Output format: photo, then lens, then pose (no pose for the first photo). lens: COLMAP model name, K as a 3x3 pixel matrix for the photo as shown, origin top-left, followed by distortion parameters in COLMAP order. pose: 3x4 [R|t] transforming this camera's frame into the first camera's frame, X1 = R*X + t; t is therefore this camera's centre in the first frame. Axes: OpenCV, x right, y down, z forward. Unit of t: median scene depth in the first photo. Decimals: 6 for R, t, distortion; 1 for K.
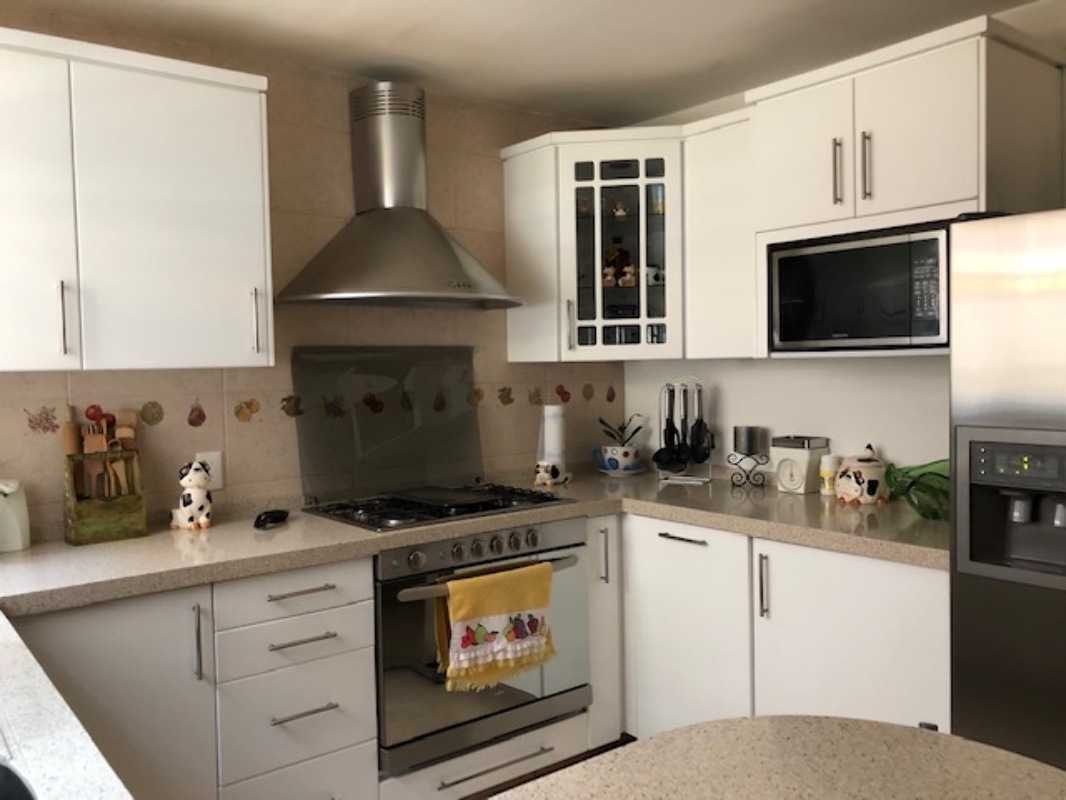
lens RADIAL K [[877.8, 0, 533.0], [0, 877.8, 400.0], [0, 0, 1]] dist [0.001253, 0.000036]
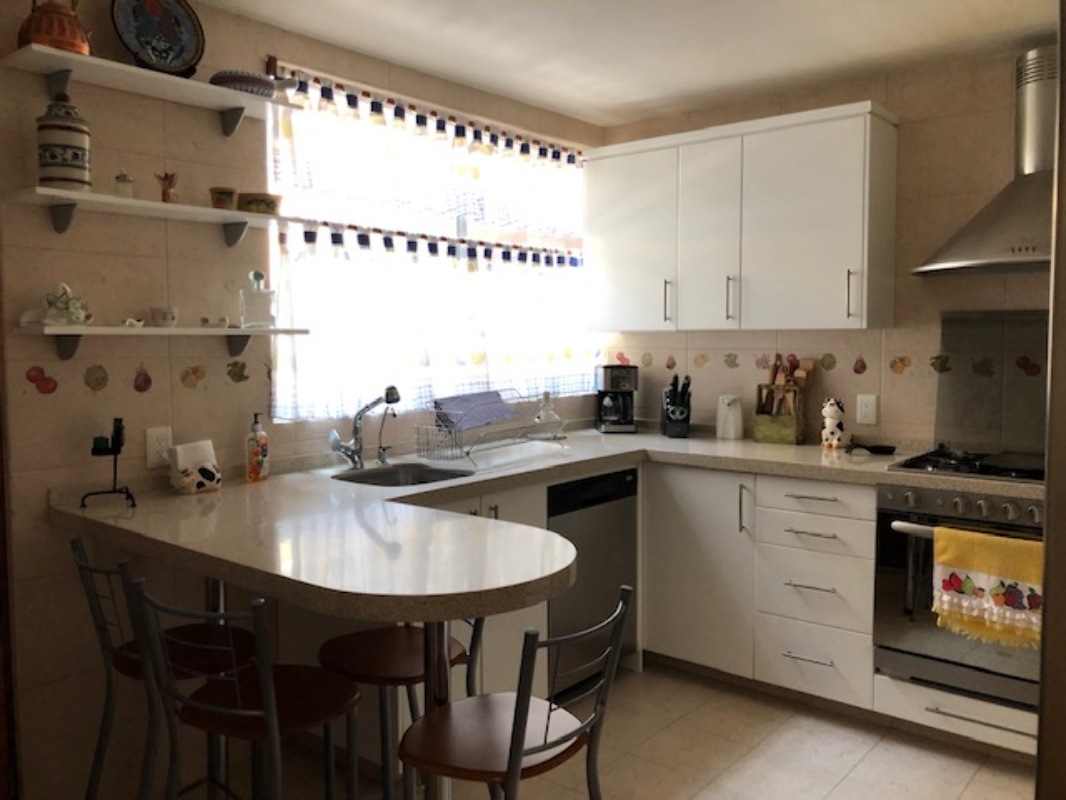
lens RADIAL K [[877.8, 0, 533.0], [0, 877.8, 400.0], [0, 0, 1]] dist [0.001253, 0.000036]
pose [[0.189888, 0.089909, -0.977680, 0.854650], [-0.041953, 0.995632, 0.083411, -0.021595], [0.980909, 0.025178, 0.192830, 0.278758]]
